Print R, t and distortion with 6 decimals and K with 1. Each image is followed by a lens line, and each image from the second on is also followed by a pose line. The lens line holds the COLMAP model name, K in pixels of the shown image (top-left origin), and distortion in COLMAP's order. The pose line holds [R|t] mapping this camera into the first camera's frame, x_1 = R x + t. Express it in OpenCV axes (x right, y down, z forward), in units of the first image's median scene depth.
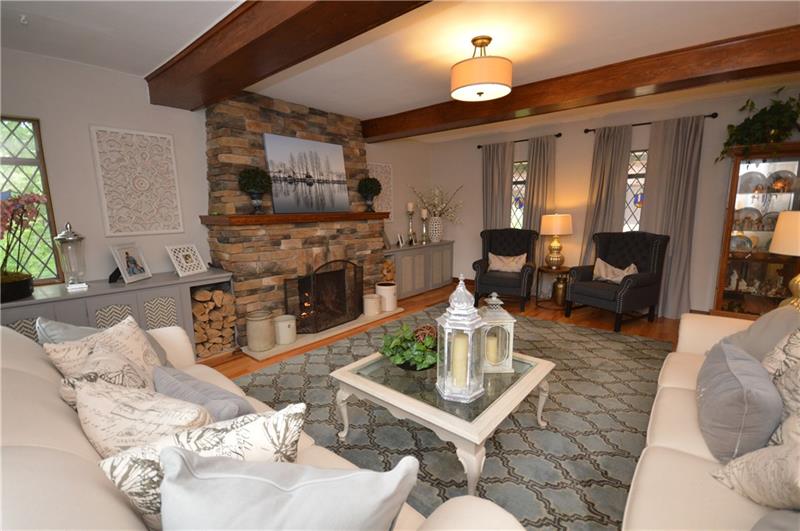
lens RADIAL K [[347.5, 0, 402.3], [0, 347.5, 266.4], [0, 0, 1]] dist [0.003089, 0.000331]
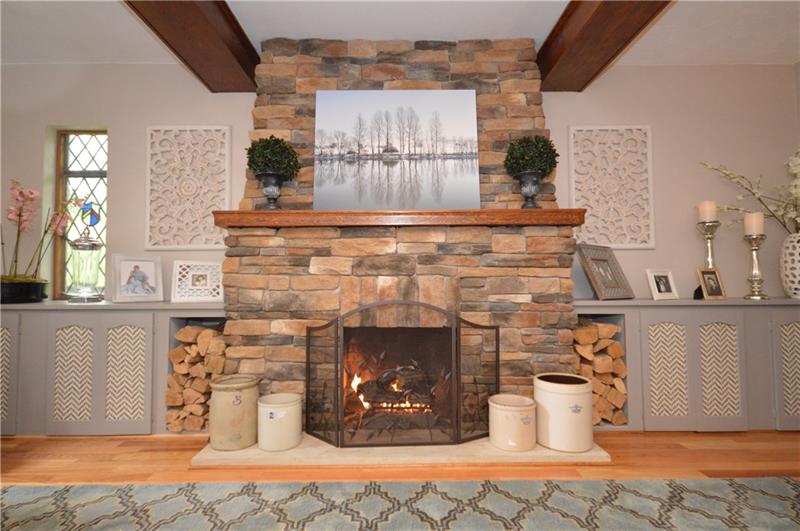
lens RADIAL K [[407.8, 0, 400.2], [0, 407.8, 269.5], [0, 0, 1]] dist [0.004280, -0.000125]
pose [[0.654692, -0.022488, -0.755561, 0.235192], [-0.122024, 0.983303, -0.134999, 0.015612], [0.745982, 0.180579, 0.641017, 0.644074]]
